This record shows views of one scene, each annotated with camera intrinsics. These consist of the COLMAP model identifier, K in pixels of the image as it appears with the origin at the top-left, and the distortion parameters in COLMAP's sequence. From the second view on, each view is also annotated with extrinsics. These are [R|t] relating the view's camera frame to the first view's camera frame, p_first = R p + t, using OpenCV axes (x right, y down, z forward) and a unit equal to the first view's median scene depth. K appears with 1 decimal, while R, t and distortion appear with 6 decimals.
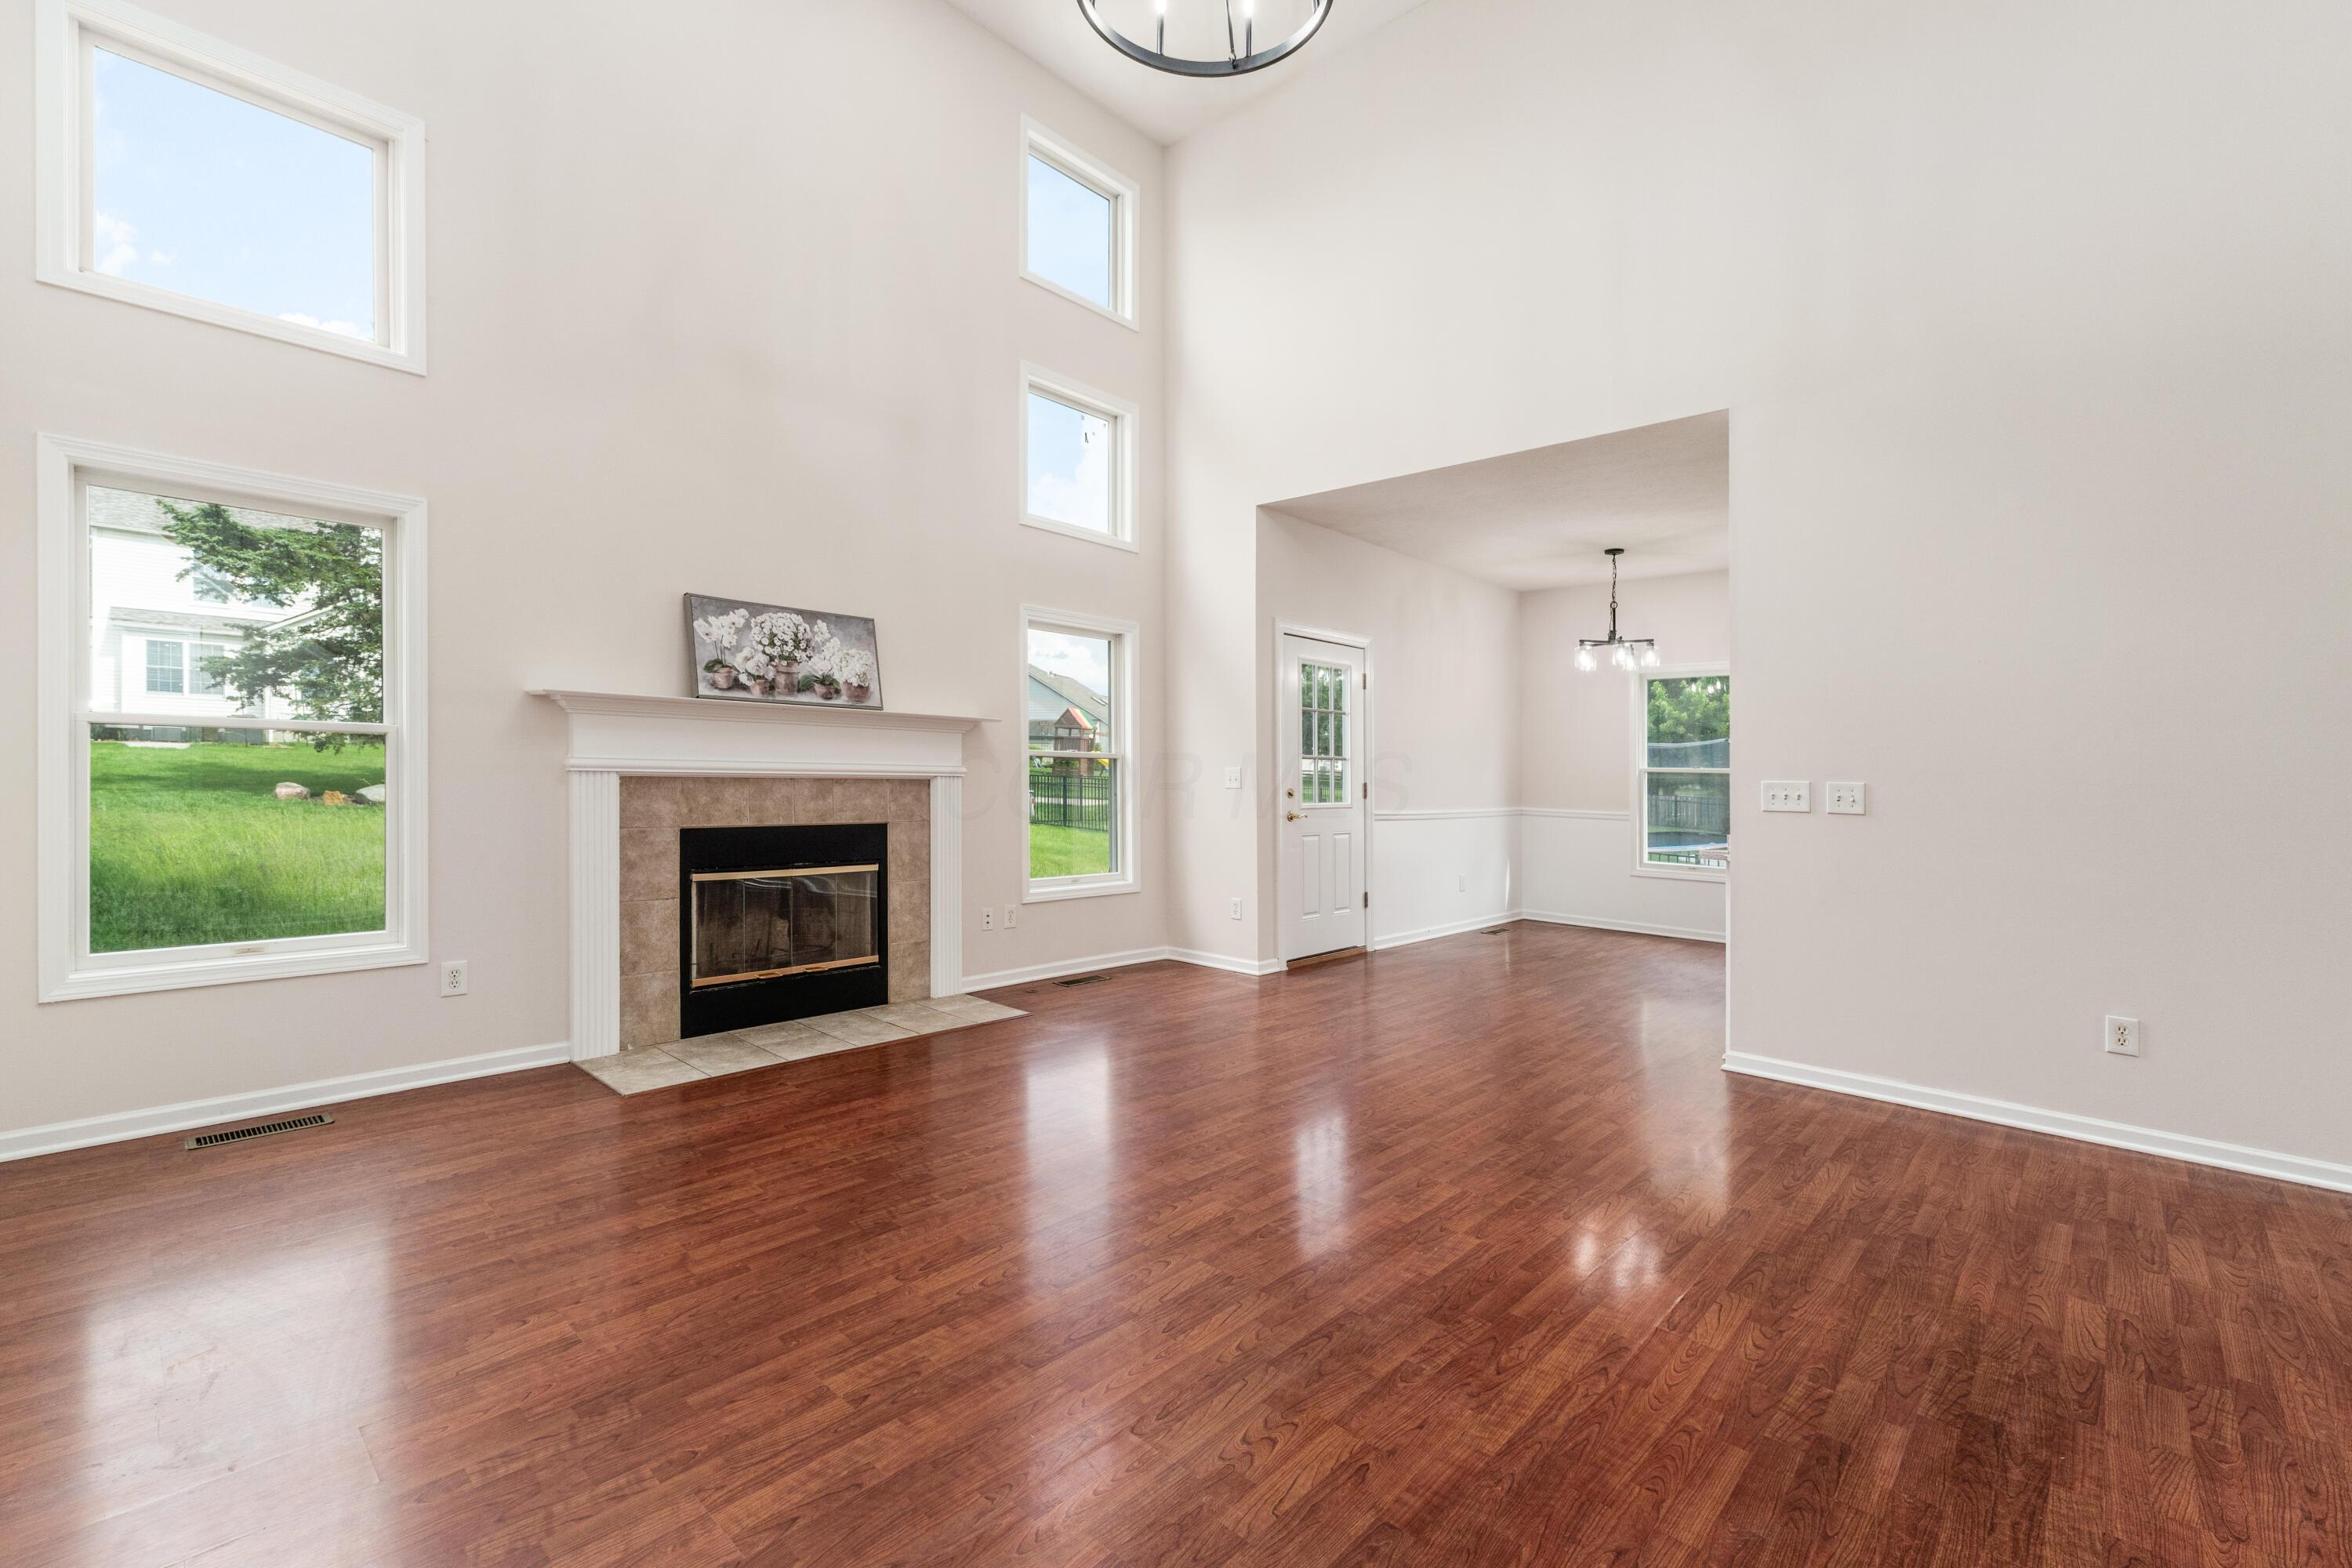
lens RADIAL K [[1014.0, 0, 1148.1], [0, 1014.0, 764.8], [0, 0, 1]] dist [0.004778, -0.000819]
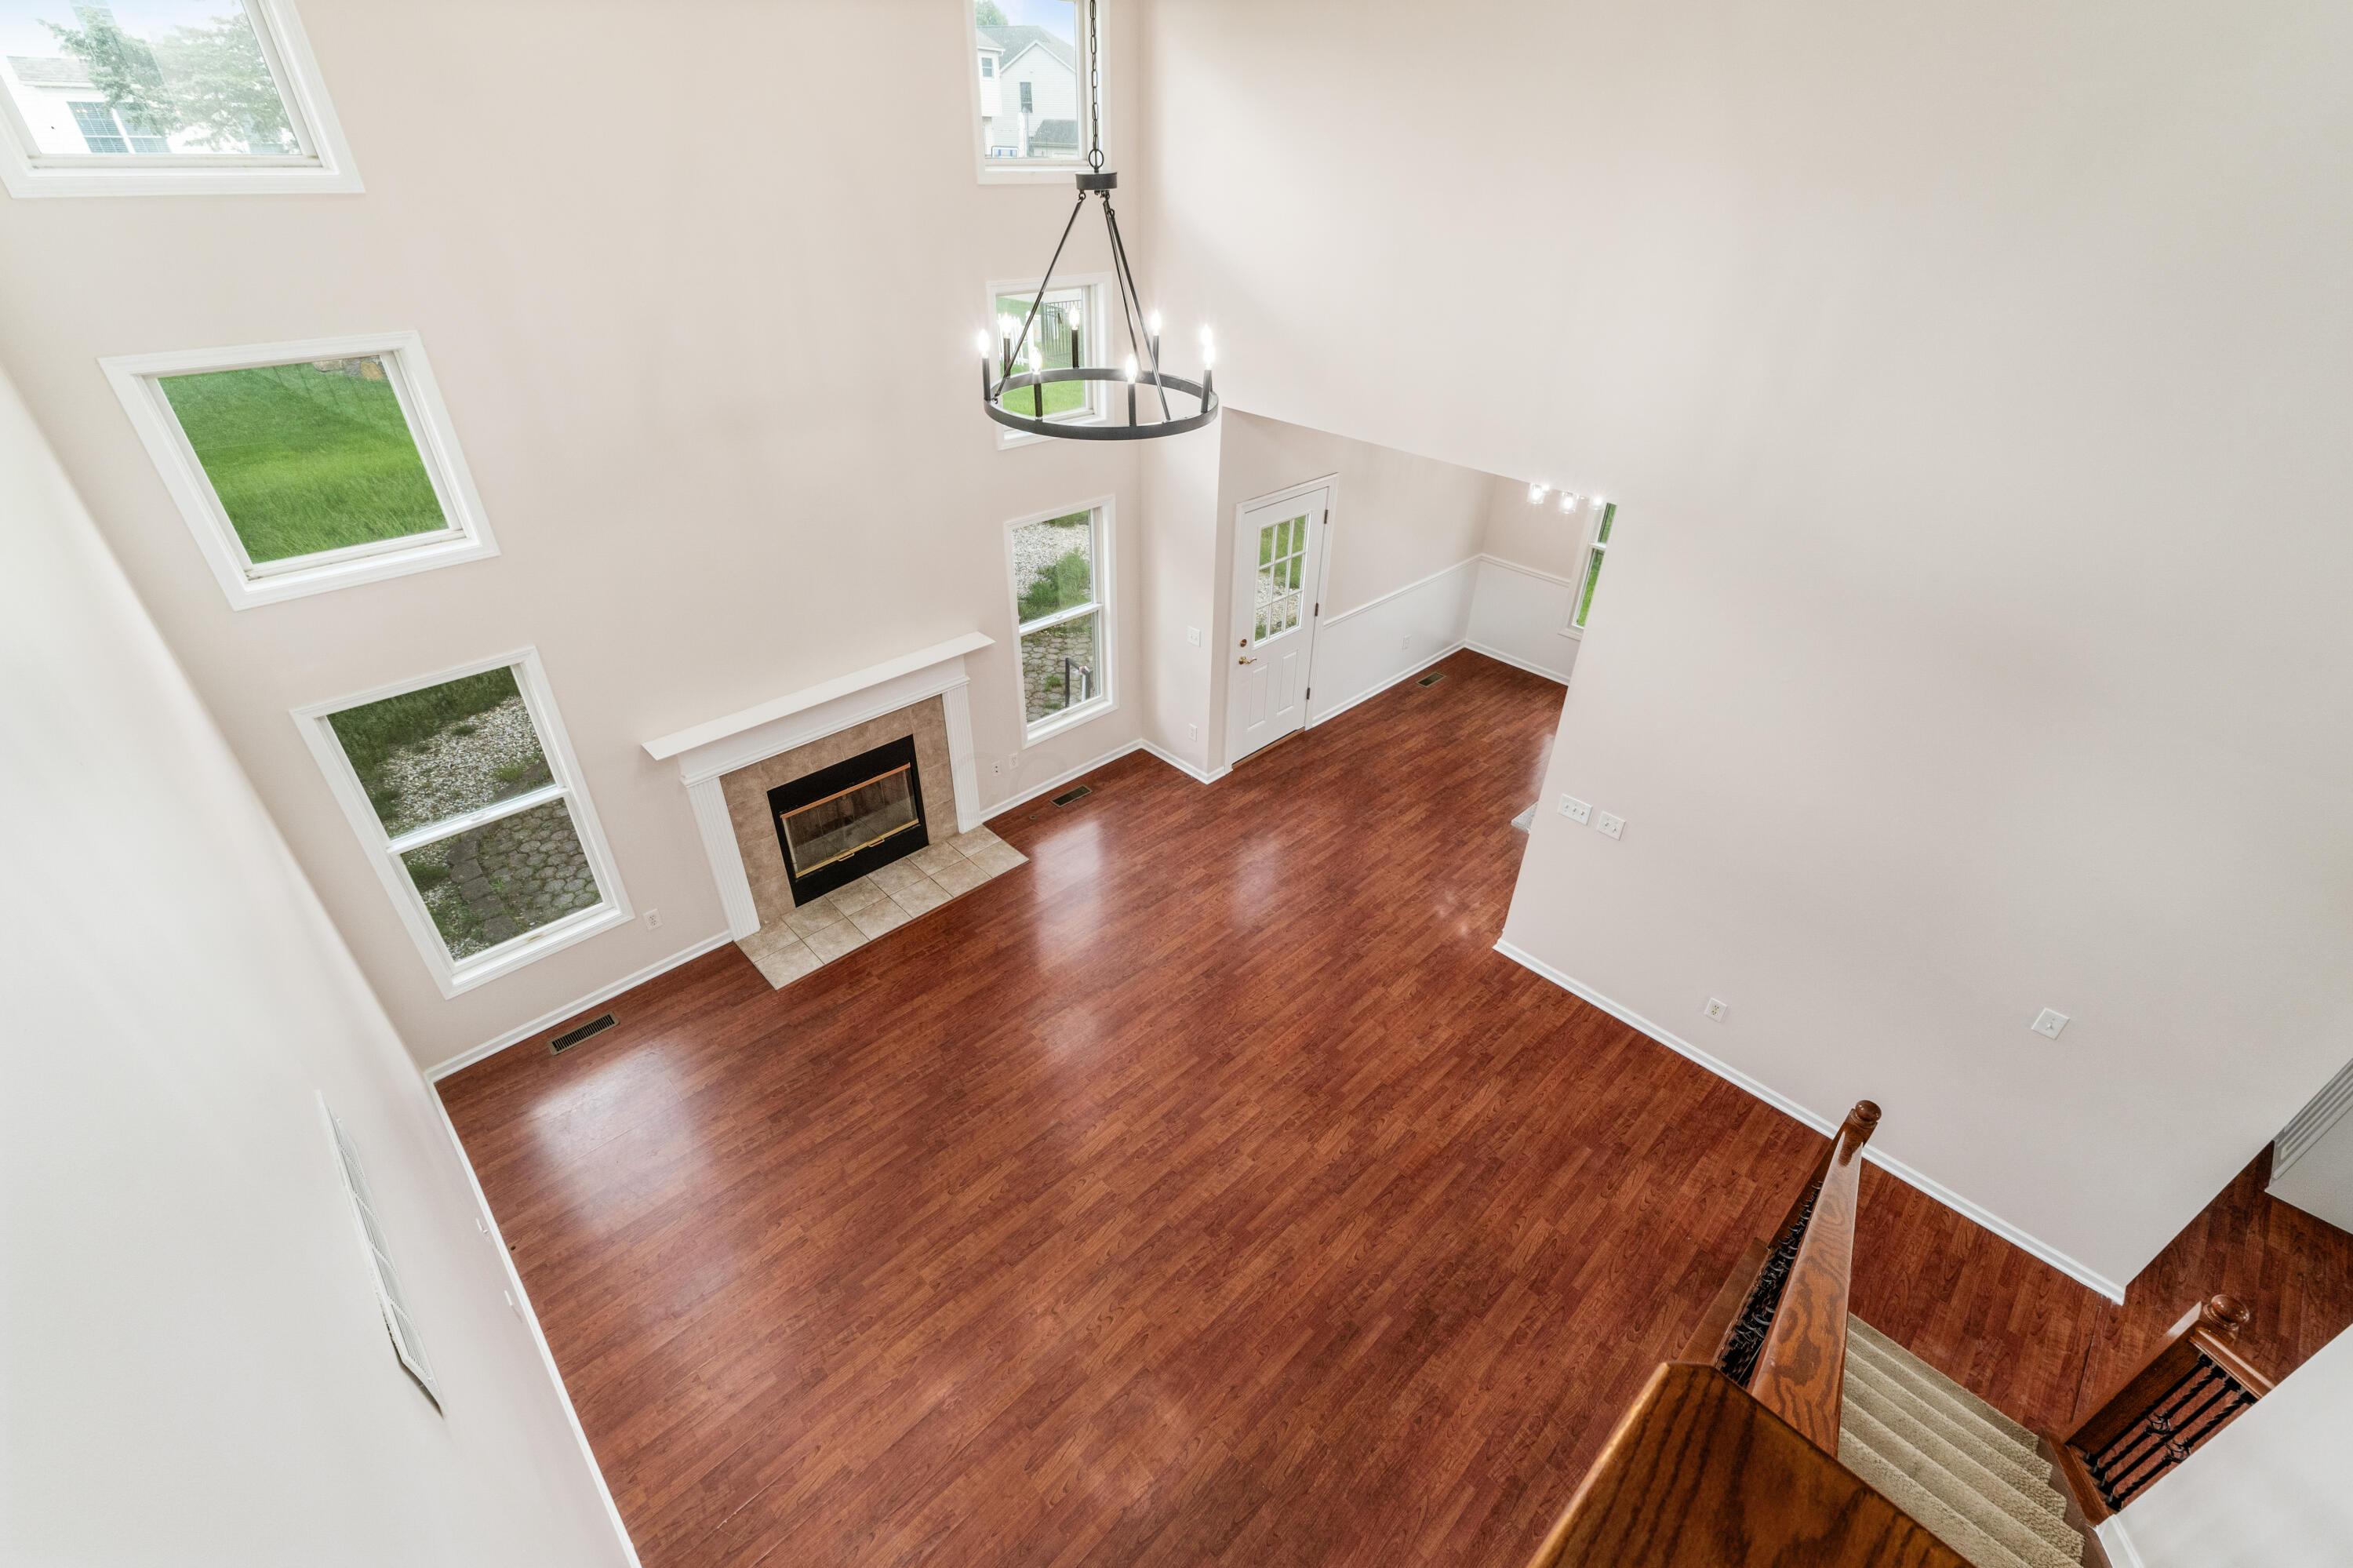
lens RADIAL K [[998.1, 0, 1136.6], [0, 998.1, 778.6], [0, 0, 1]] dist [0.000110, 0.000013]
pose [[0.998507, 0.027772, -0.047029, 0.108527], [0.002827, 0.833638, 0.552304, -0.704683], [0.054544, -0.551613, 0.832315, -0.099511]]
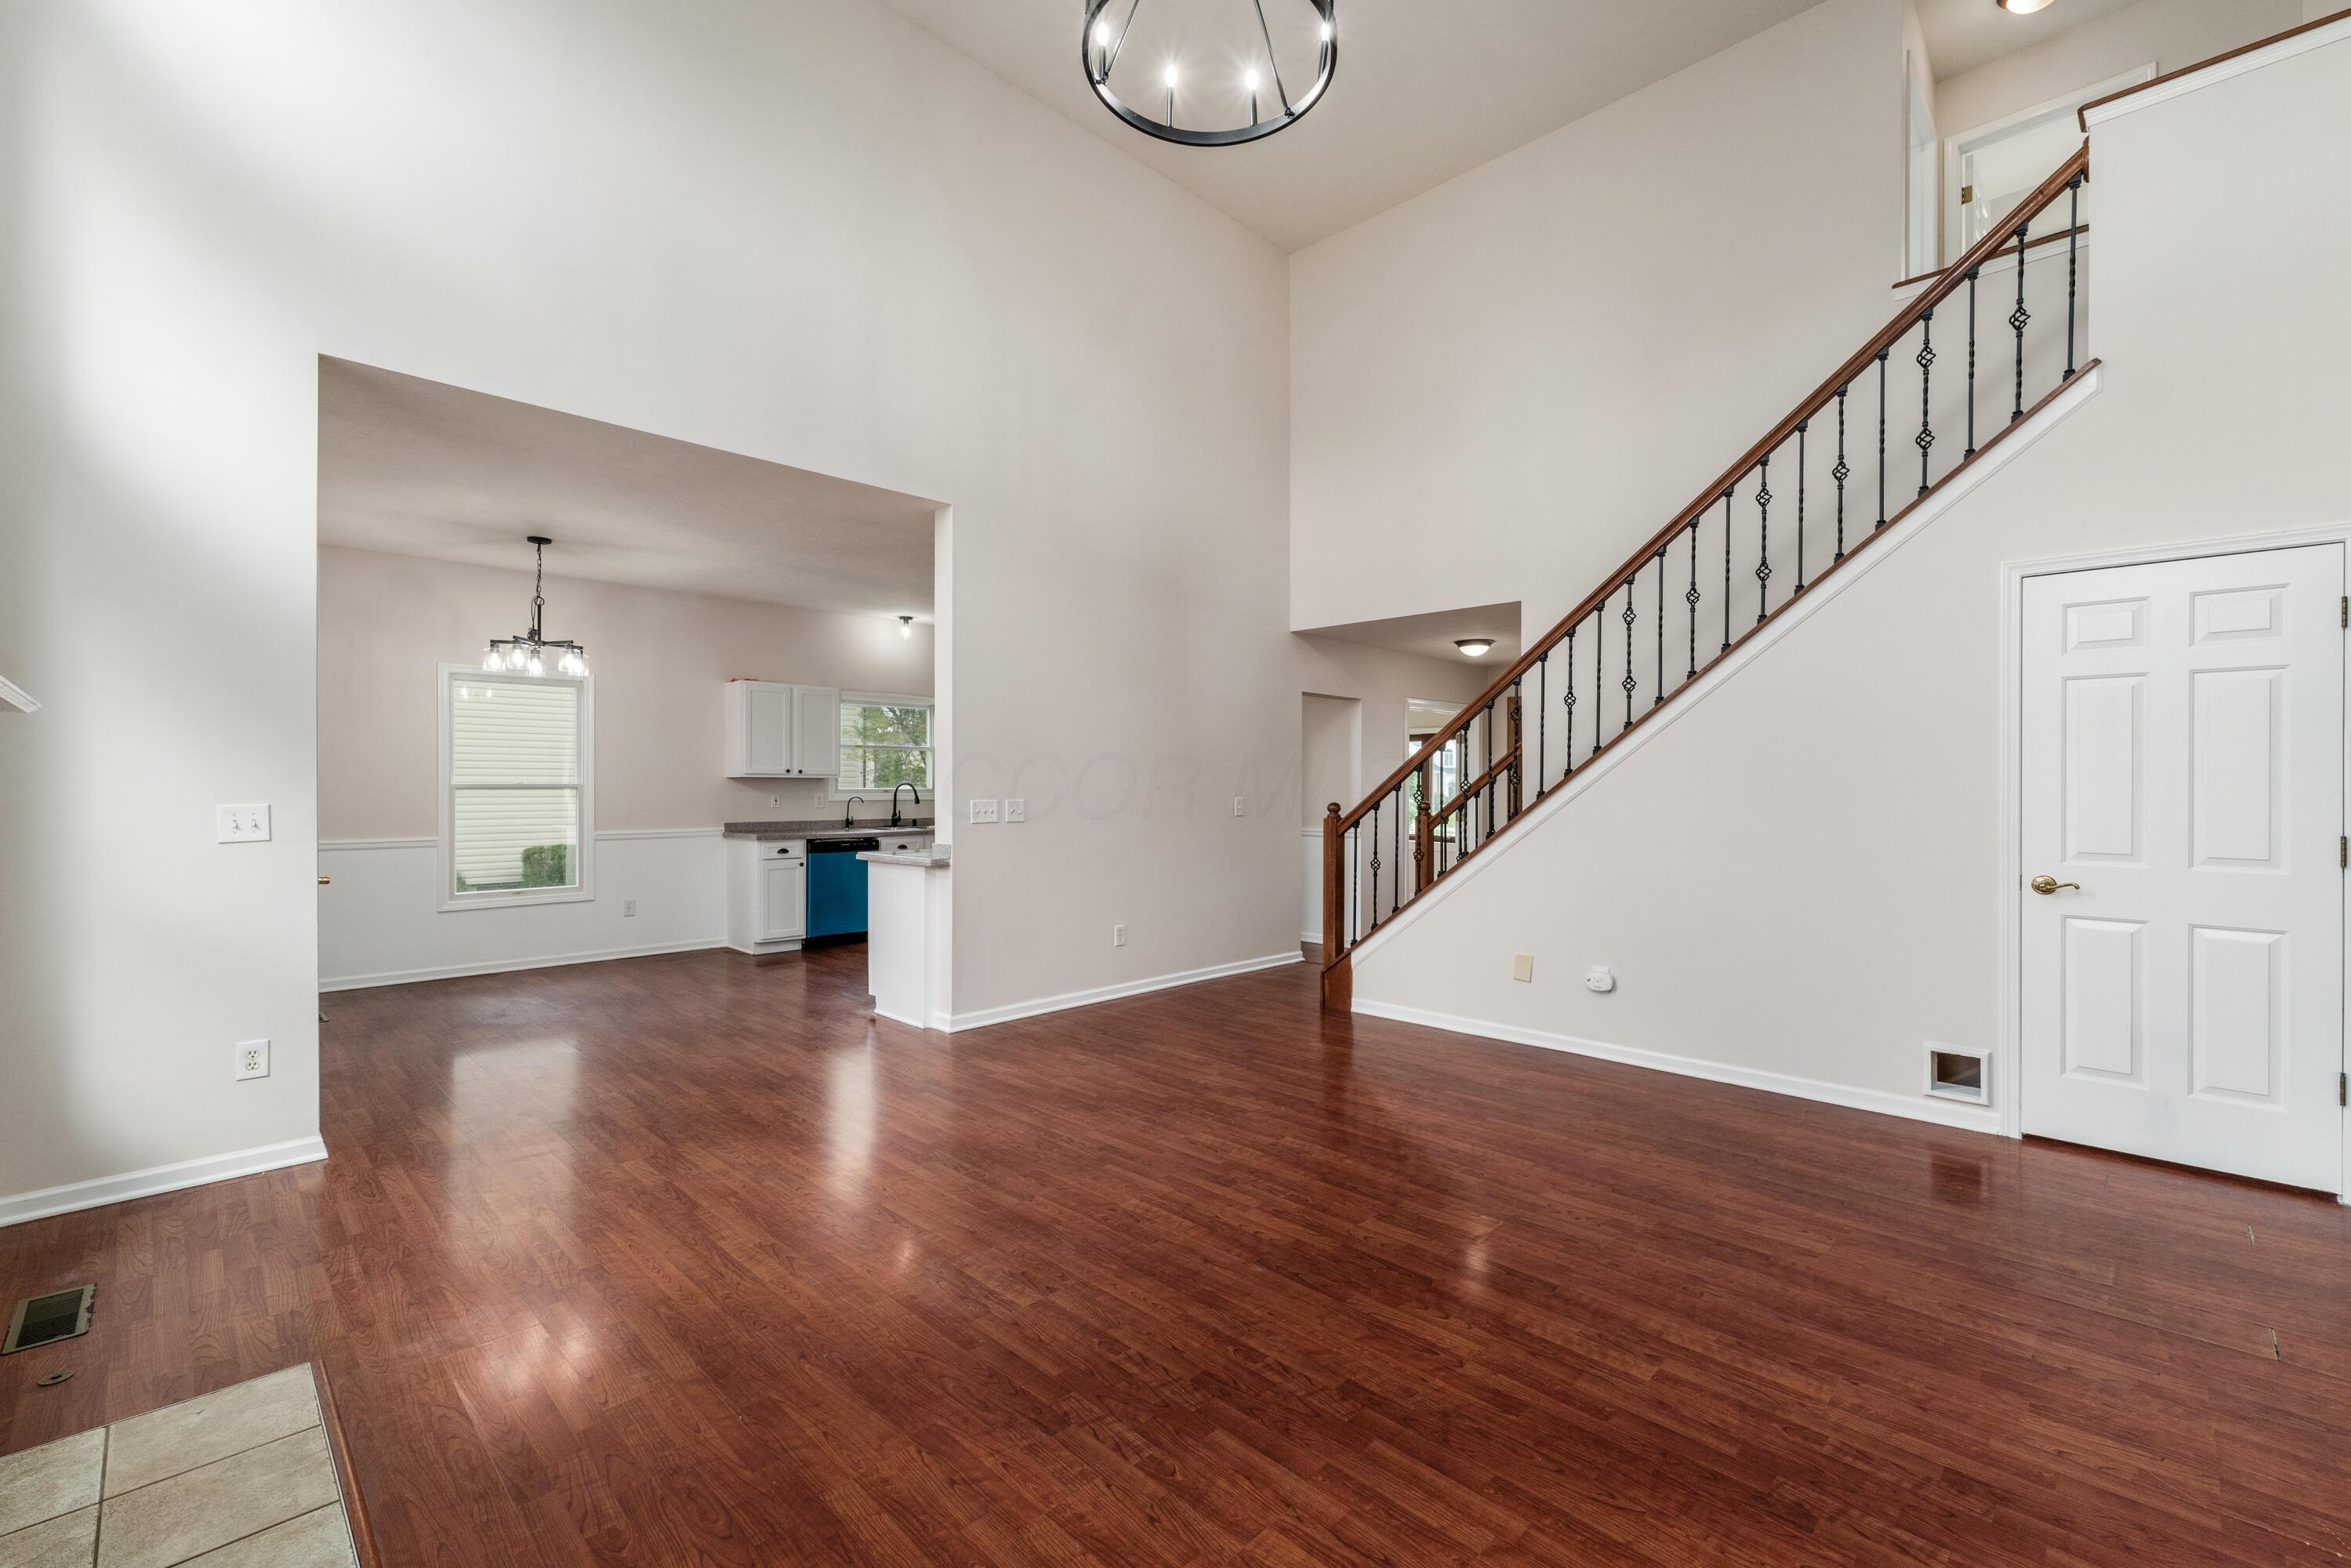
lens RADIAL K [[991.5, 0, 1210.0], [0, 991.5, 784.5], [0, 0, 1]] dist [0.004985, -0.000470]
pose [[-0.003329, -0.019757, 0.999799, -0.641677], [-0.005881, 0.999788, 0.019737, -0.031082], [-0.999977, -0.005814, -0.003444, 0.682679]]
